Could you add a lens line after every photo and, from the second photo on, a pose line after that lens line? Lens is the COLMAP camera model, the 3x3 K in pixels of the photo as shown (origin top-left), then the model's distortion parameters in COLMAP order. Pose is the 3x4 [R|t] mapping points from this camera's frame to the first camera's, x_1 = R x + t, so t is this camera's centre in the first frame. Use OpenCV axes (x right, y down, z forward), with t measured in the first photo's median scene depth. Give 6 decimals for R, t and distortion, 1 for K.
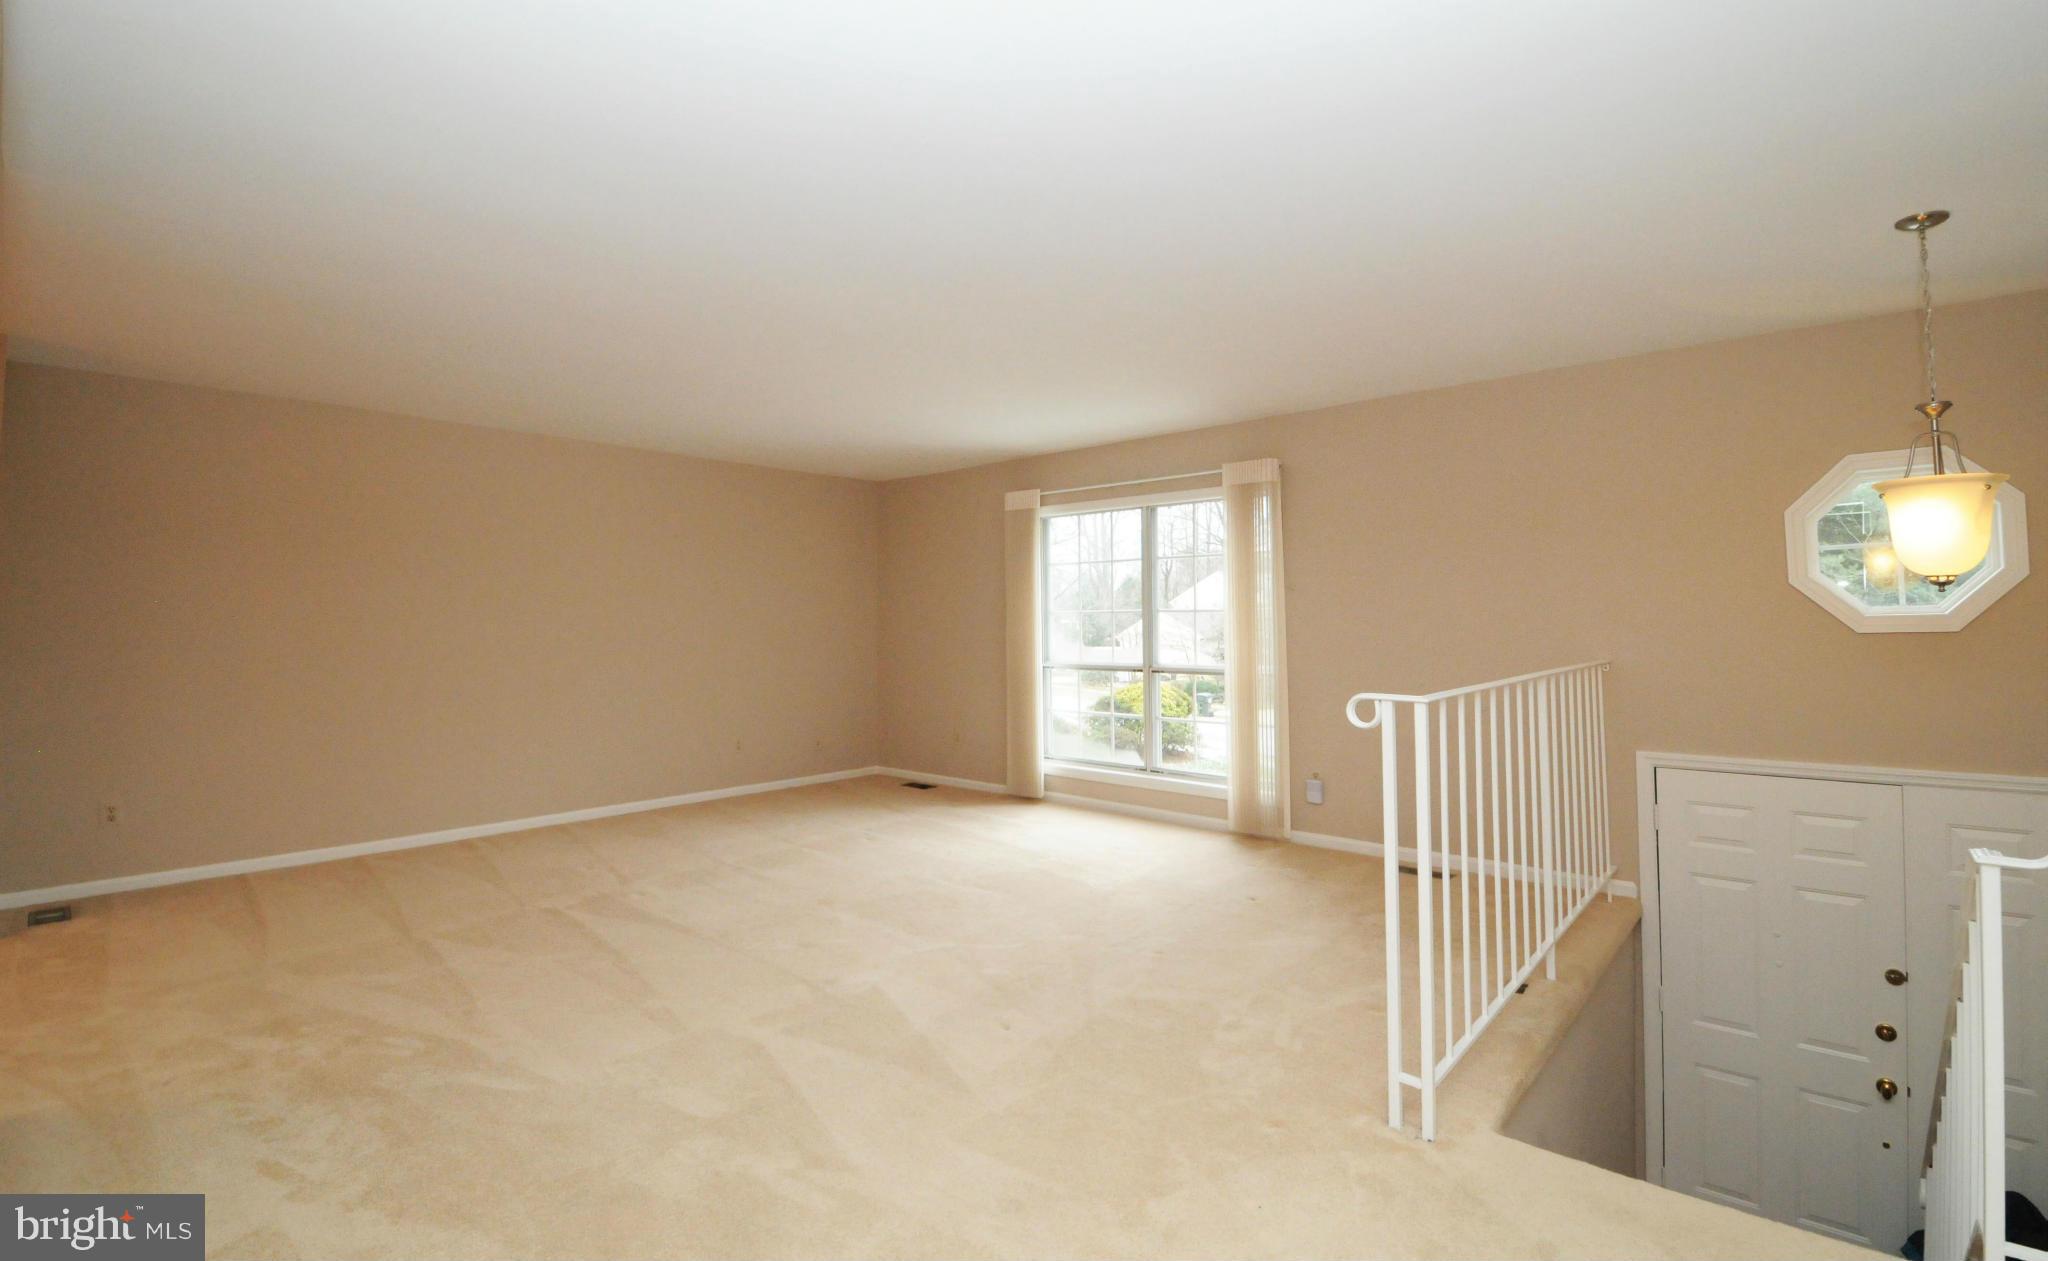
lens RADIAL K [[918.9, 0, 1029.3], [0, 918.9, 601.4], [0, 0, 1]] dist [-0.016262, -0.000215]
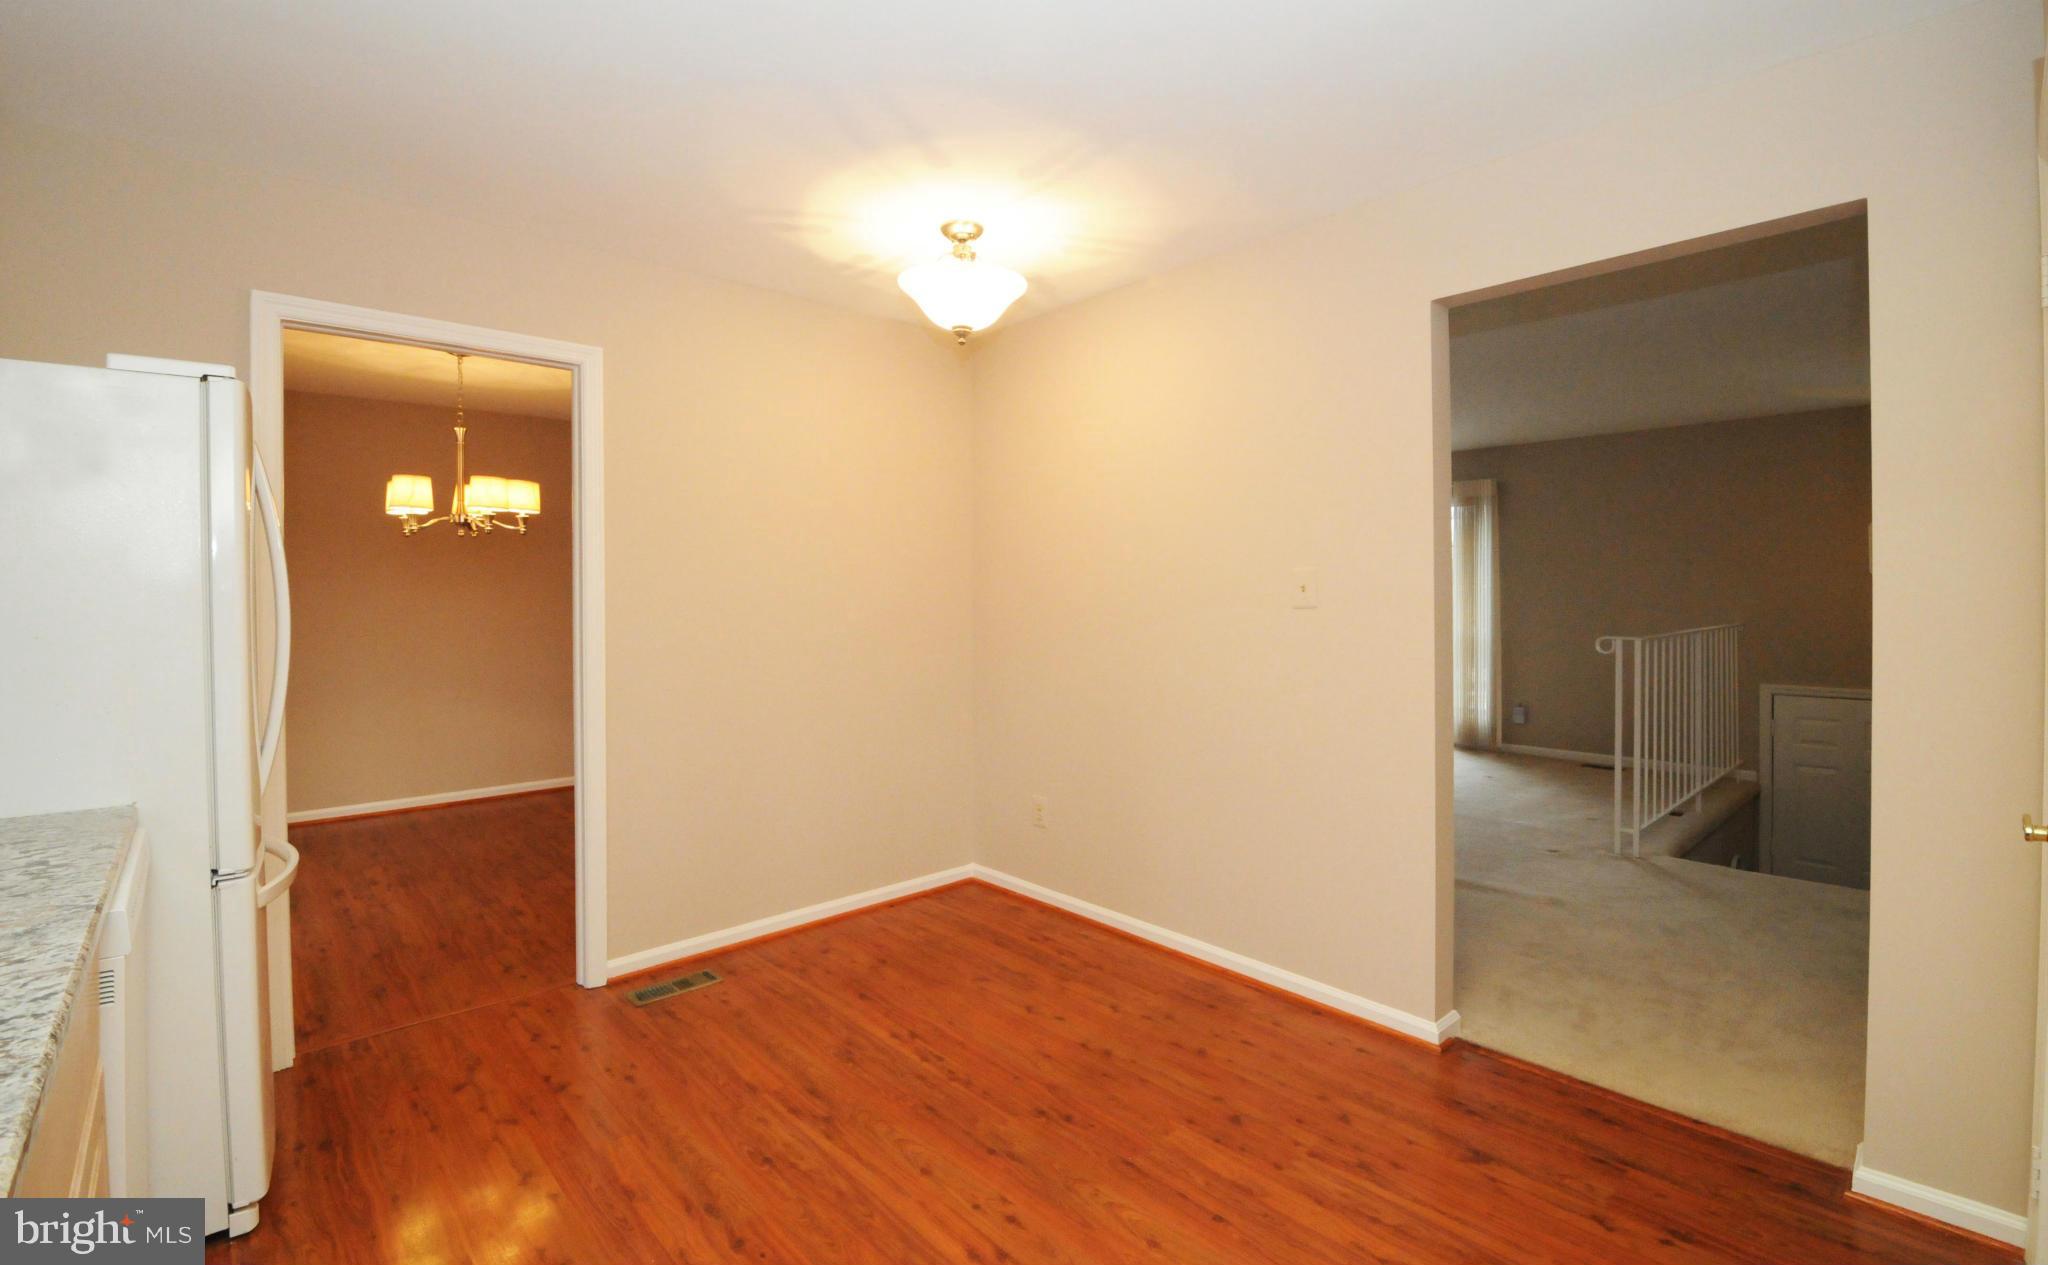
lens RADIAL K [[918.9, 0, 1029.3], [0, 918.9, 603.4], [0, 0, 1]] dist [-0.016262, -0.000215]
pose [[0.994265, 0.016429, -0.105674, -0.472044], [-0.012108, 0.999069, 0.041408, -0.024964], [0.106256, -0.039891, 0.993538, -0.765387]]
